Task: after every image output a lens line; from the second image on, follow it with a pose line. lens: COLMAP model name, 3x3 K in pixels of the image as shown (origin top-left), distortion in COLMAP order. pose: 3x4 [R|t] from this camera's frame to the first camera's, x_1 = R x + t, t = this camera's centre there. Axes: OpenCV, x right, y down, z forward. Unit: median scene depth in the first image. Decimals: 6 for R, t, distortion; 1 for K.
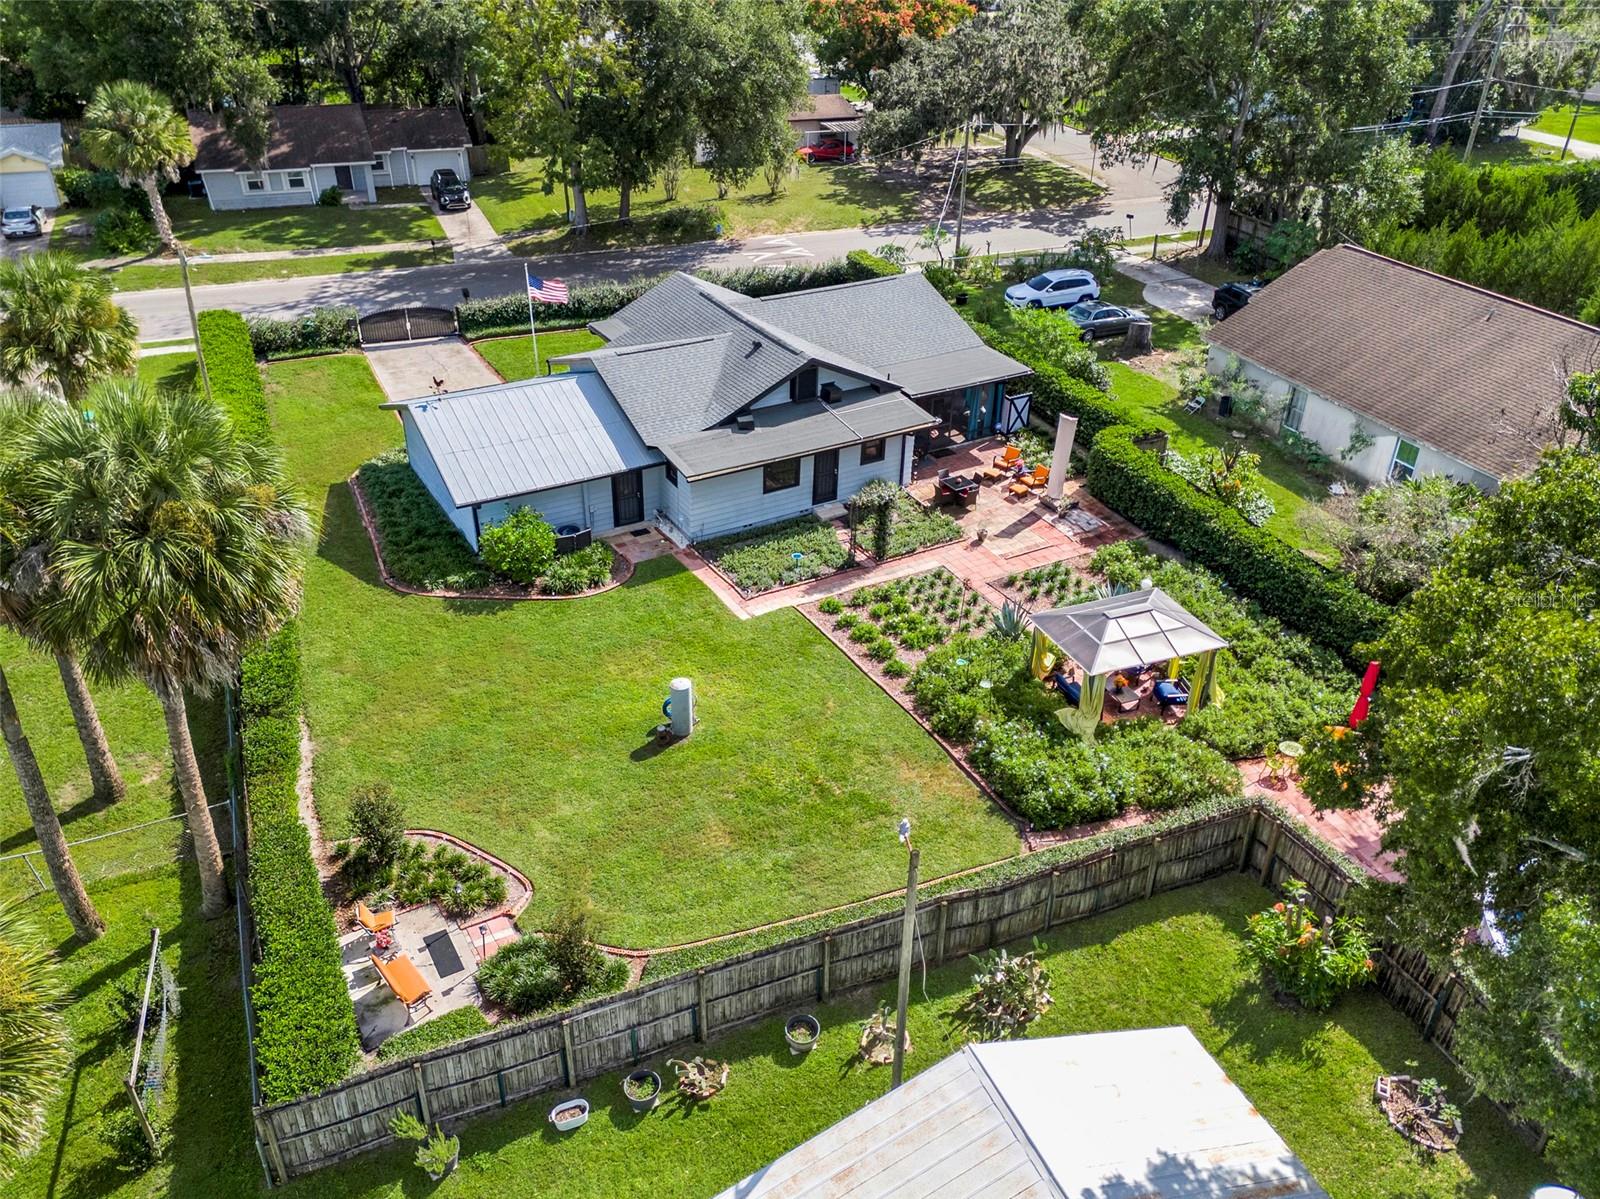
lens RADIAL K [[1253.6, 0, 798.5], [0, 1253.6, 587.7], [0, 0, 1]] dist [0.060753, -0.022795]
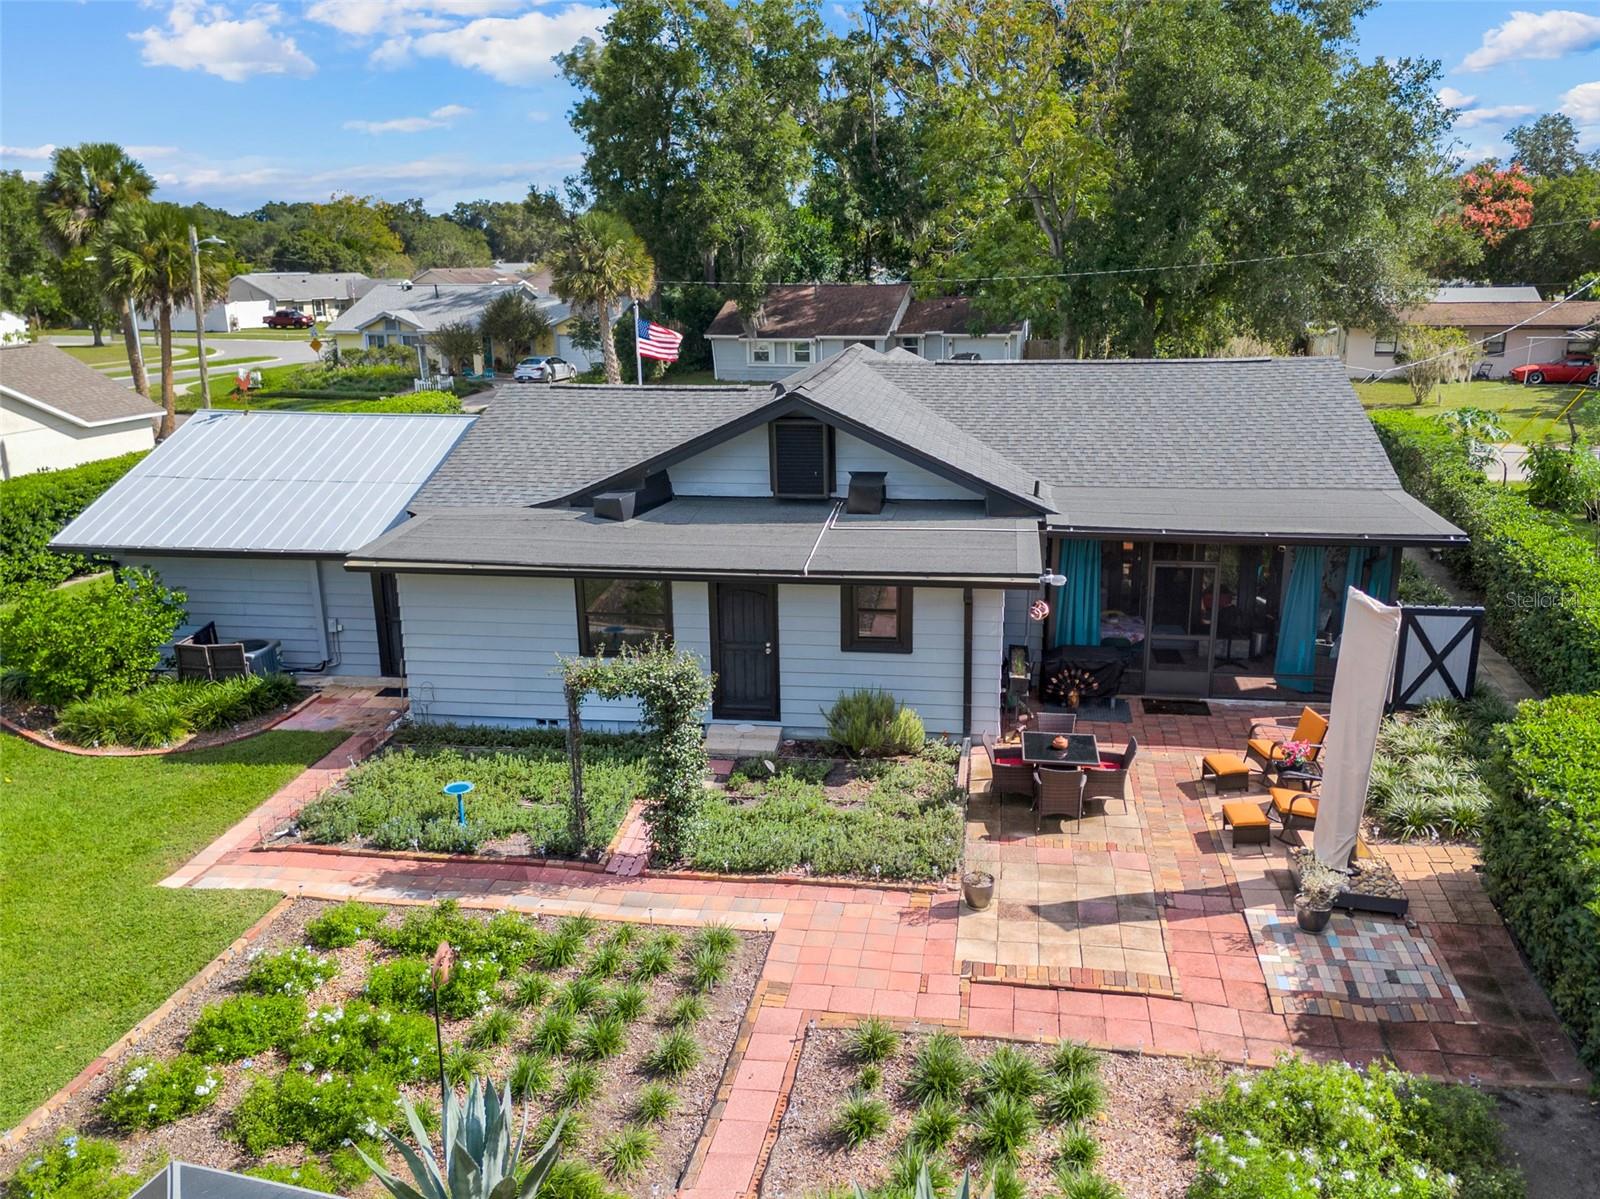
lens RADIAL K [[1253.6, 0, 802.8], [0, 1253.6, 604.5], [0, 0, 1]] dist [0.060753, -0.022795]
pose [[0.777370, 0.145088, -0.612083, 0.287616], [-0.294778, 0.943607, -0.150706, -0.047438], [0.555700, 0.297583, 0.776300, 0.674587]]
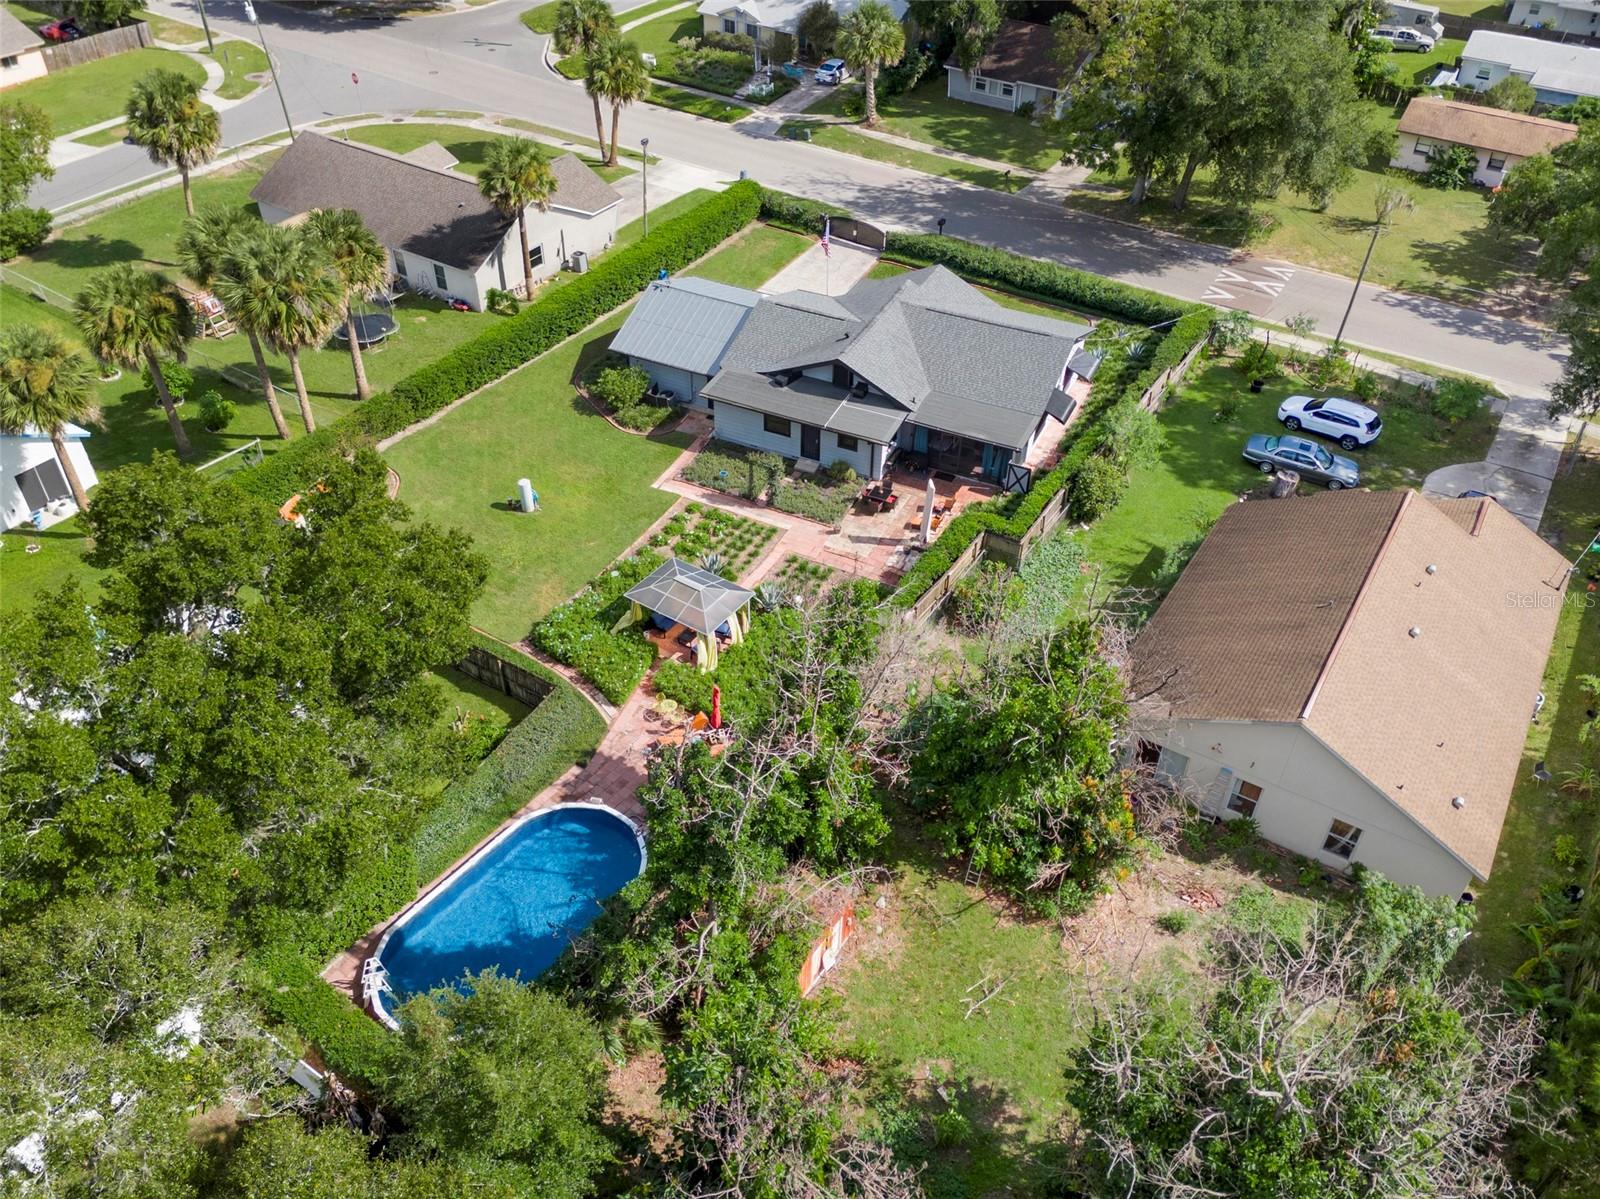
lens RADIAL K [[1253.6, 0, 799.8], [0, 1253.6, 610.4], [0, 0, 1]] dist [0.060753, -0.022795]
pose [[0.565964, 0.529482, -0.631928, 0.976722], [-0.421953, 0.844537, 0.329717, -0.378284], [0.708266, 0.080036, 0.701394, 0.037990]]
